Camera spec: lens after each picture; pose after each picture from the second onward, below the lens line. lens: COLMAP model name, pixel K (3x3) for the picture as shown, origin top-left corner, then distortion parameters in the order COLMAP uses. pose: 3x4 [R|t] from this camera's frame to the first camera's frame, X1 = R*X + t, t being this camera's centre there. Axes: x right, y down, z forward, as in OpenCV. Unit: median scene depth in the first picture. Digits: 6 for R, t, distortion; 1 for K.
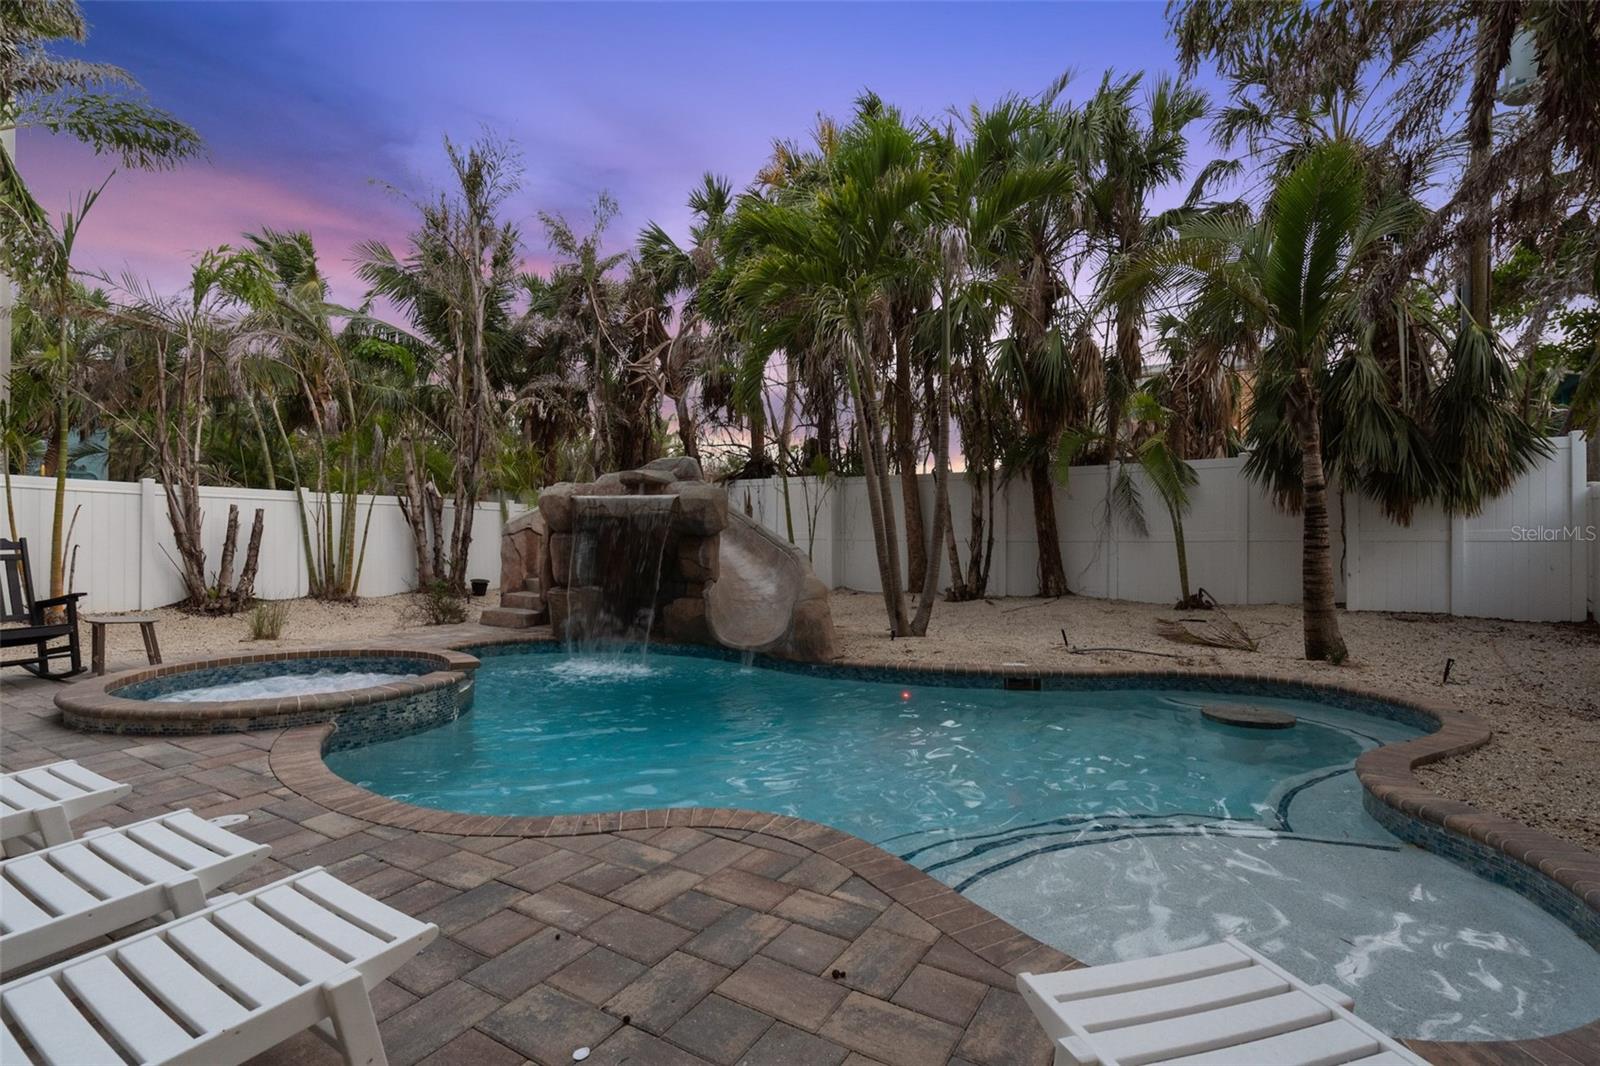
lens RADIAL K [[739.6, 0, 798.7], [0, 739.6, 528.1], [0, 0, 1]] dist [-0.005740, 0.000089]
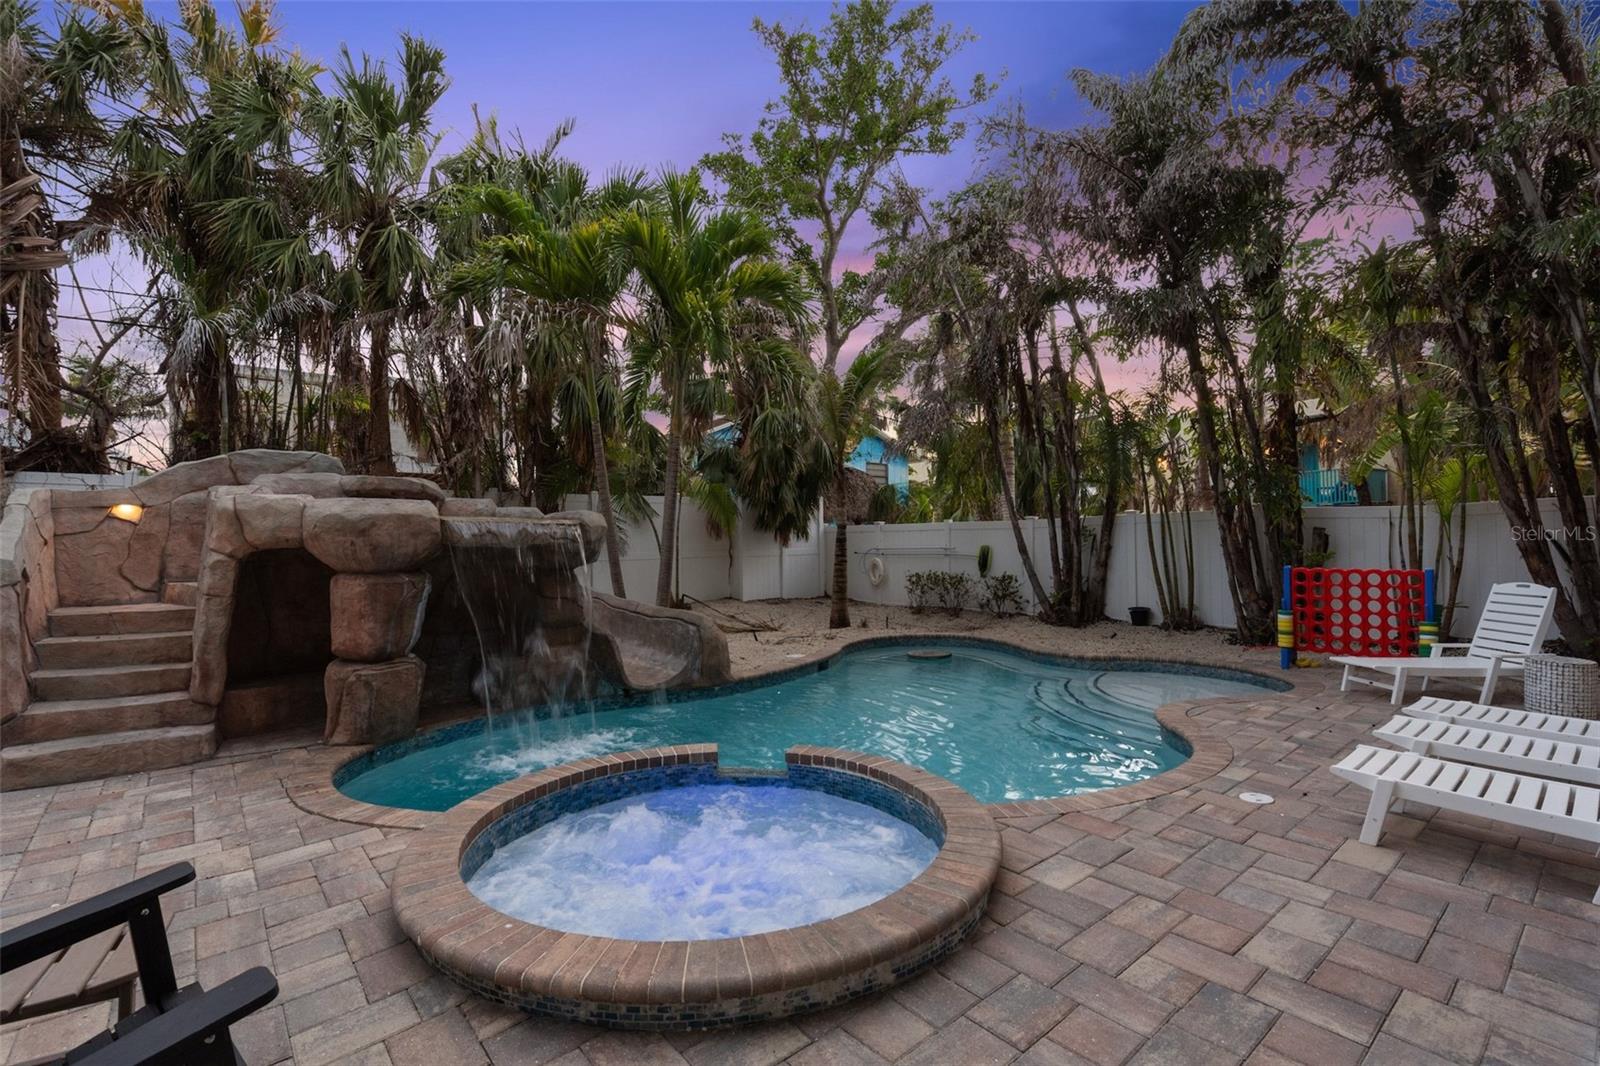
lens RADIAL K [[725.4, 0, 796.7], [0, 725.4, 528.2], [0, 0, 1]] dist [-0.001814, 0.000071]
pose [[0.319913, 0.013183, 0.947355, -0.791944], [0.002767, 0.999886, -0.014848, -0.021893], [-0.947443, 0.007372, 0.319840, 0.476022]]
